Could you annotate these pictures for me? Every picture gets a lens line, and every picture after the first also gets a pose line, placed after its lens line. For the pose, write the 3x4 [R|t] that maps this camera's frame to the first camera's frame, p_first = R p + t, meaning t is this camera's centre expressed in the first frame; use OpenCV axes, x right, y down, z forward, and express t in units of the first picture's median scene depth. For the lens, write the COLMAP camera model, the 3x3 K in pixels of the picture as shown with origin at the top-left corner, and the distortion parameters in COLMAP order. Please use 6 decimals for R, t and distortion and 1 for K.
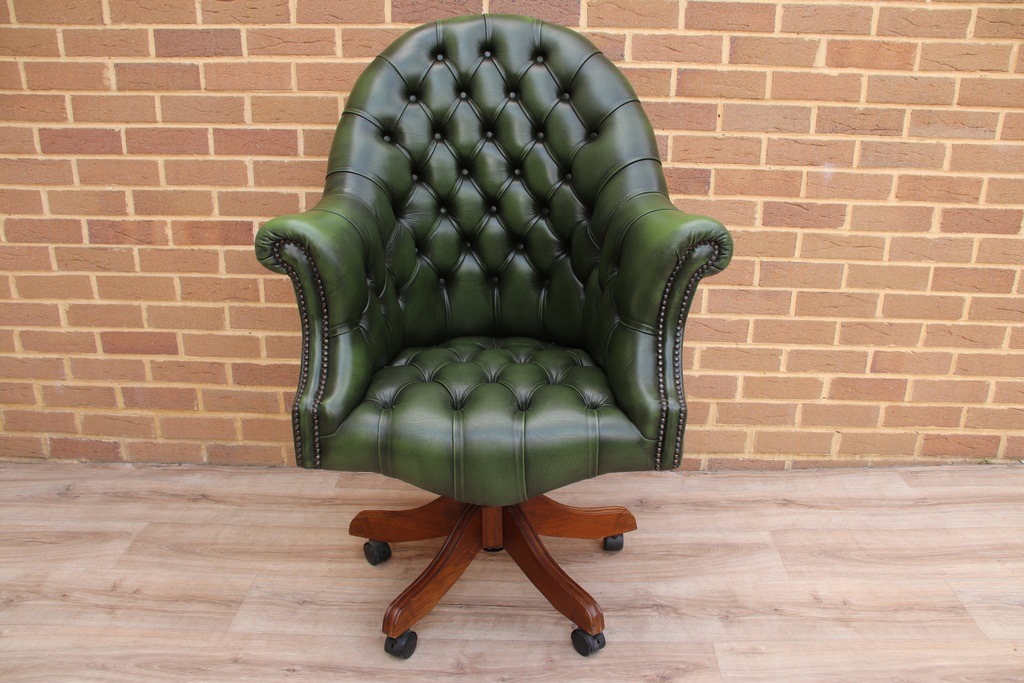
lens RADIAL K [[846.3, 0, 516.8], [0, 846.3, 344.9], [0, 0, 1]] dist [-0.149486, 0.137025]
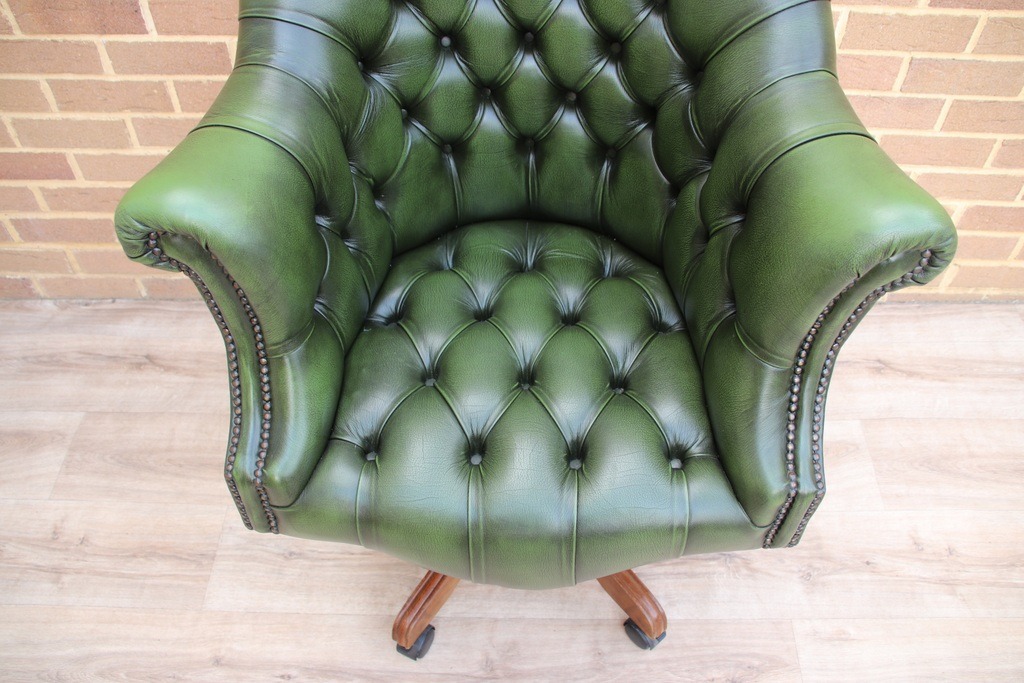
lens RADIAL K [[846.3, 0, 517.3], [0, 846.3, 345.0], [0, 0, 1]] dist [-0.149486, 0.137025]
pose [[0.999901, -0.010004, 0.009870, -0.035928], [0.003960, 0.874398, 0.485193, -0.231301], [-0.013484, -0.485106, 0.874351, 0.338230]]
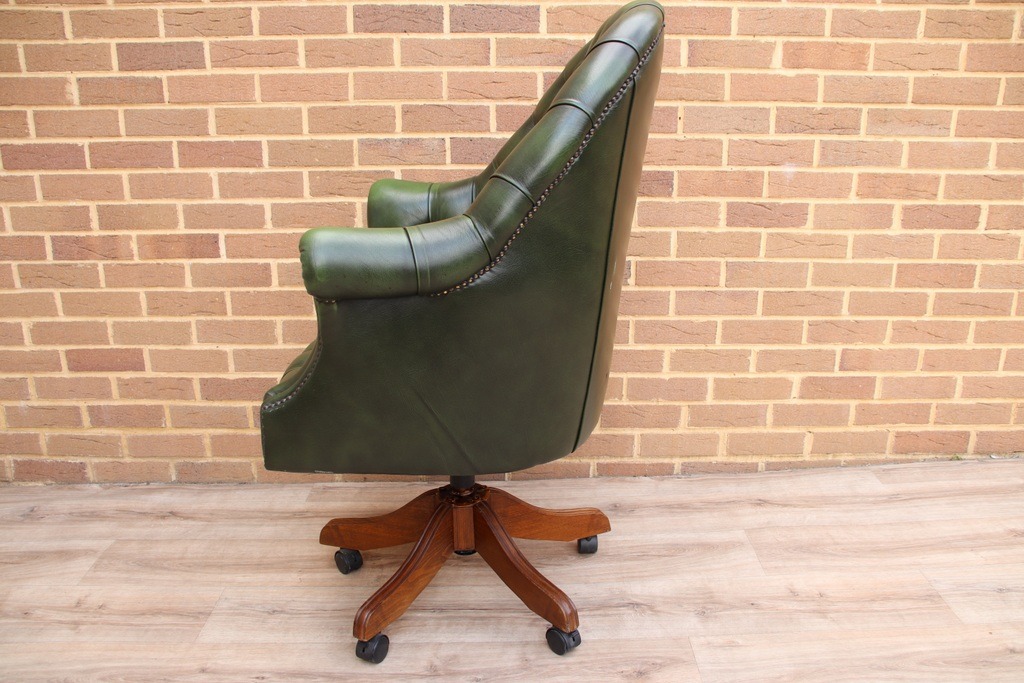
lens RADIAL K [[846.3, 0, 516.3], [0, 846.3, 348.5], [0, 0, 1]] dist [-0.149486, 0.137025]
pose [[0.999325, -0.024945, 0.026977, 0.009897], [0.026004, 0.998876, -0.039631, 0.039879], [-0.025958, 0.040306, 0.998850, 0.002220]]
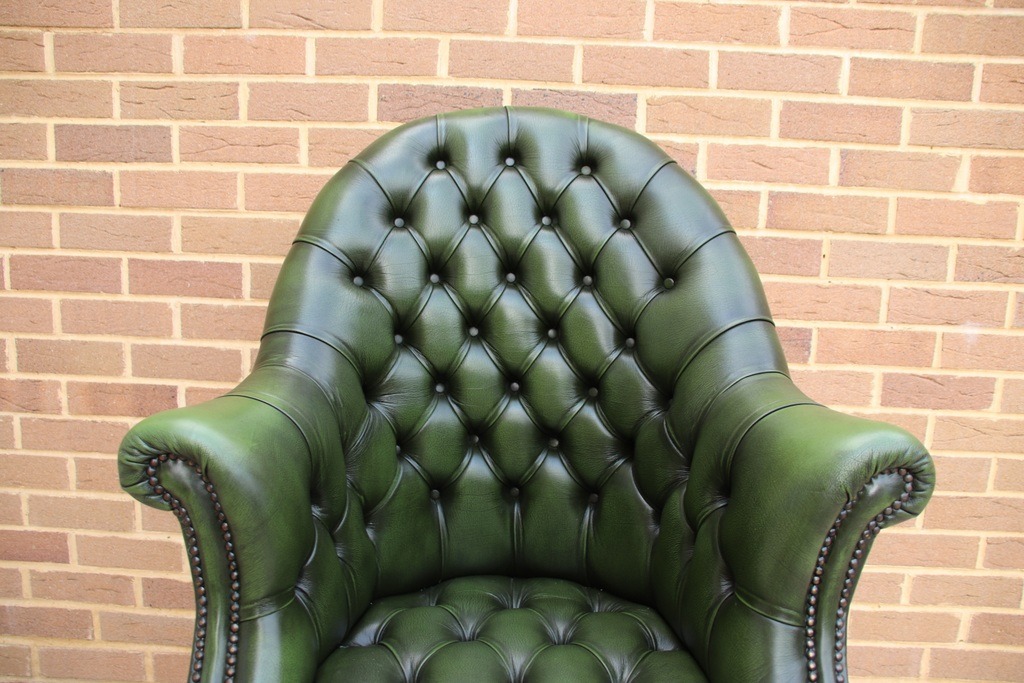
lens RADIAL K [[846.3, 0, 513.9], [0, 846.3, 353.0], [0, 0, 1]] dist [-0.149486, 0.137025]
pose [[0.999824, 0.018685, 0.001488, -0.027321], [-0.018254, 0.988623, -0.149305, -0.079203], [-0.004261, 0.149252, 0.988790, 0.298054]]
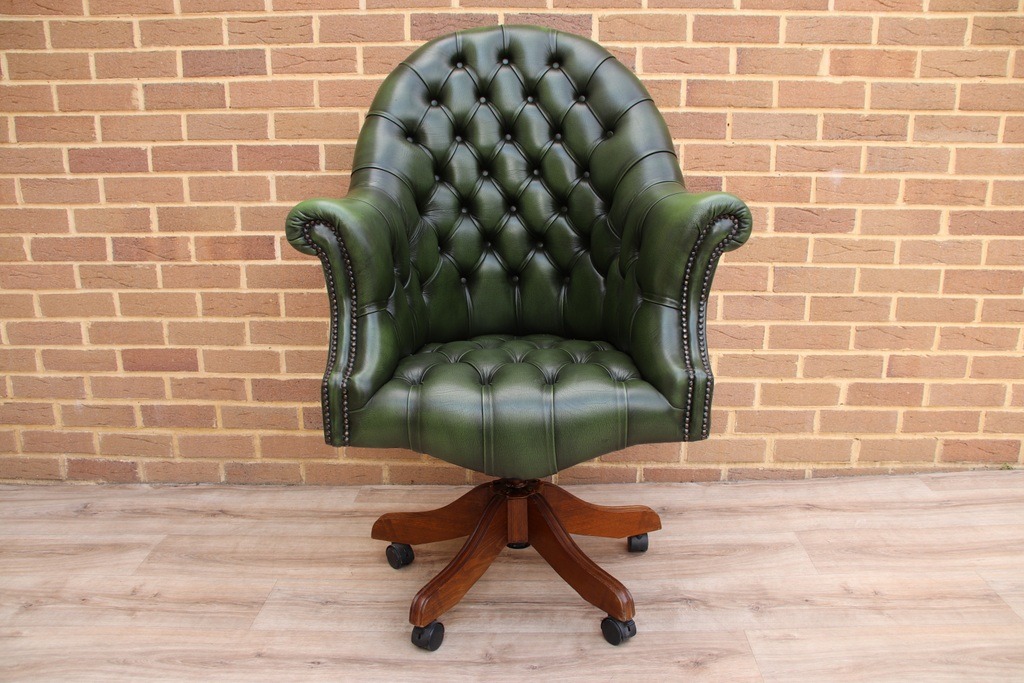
lens RADIAL K [[846.3, 0, 515.6], [0, 846.3, 351.6], [0, 0, 1]] dist [-0.149486, 0.137025]
pose [[0.999868, -0.015849, -0.003581, -0.021622], [0.015499, 0.996450, -0.082753, 0.086741], [0.004880, 0.082687, 0.996564, -0.005583]]
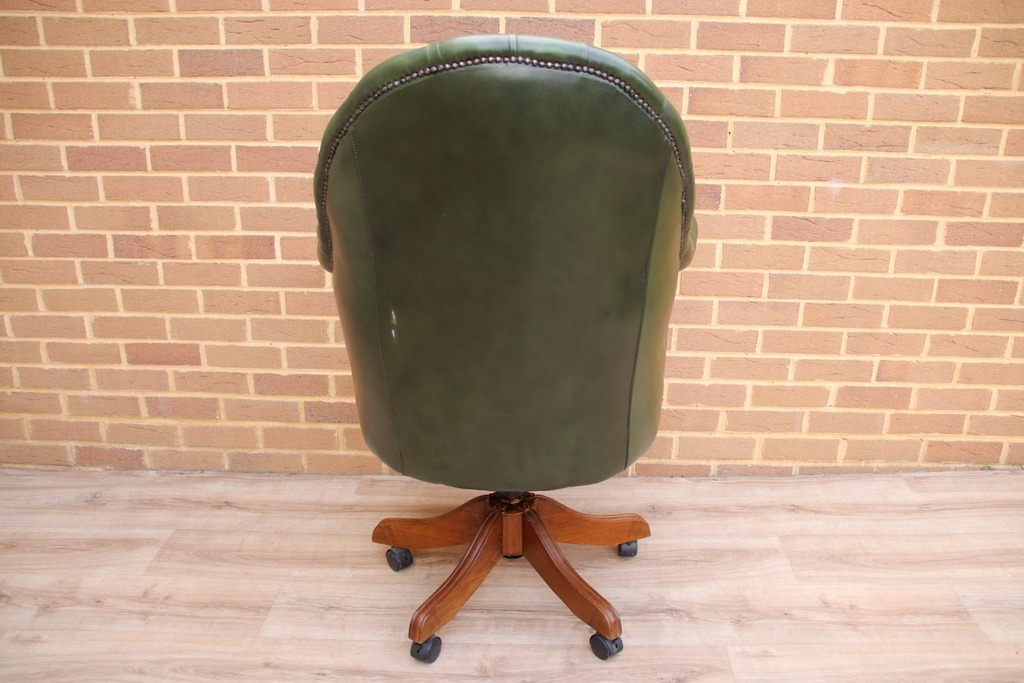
lens RADIAL K [[846.3, 0, 514.0], [0, 846.3, 347.3], [0, 0, 1]] dist [-0.149486, 0.137025]
pose [[0.999993, -0.002389, -0.003044, -0.020371], [0.002413, 0.999966, 0.007928, -0.019971], [0.003025, -0.007935, 0.999964, -0.029575]]
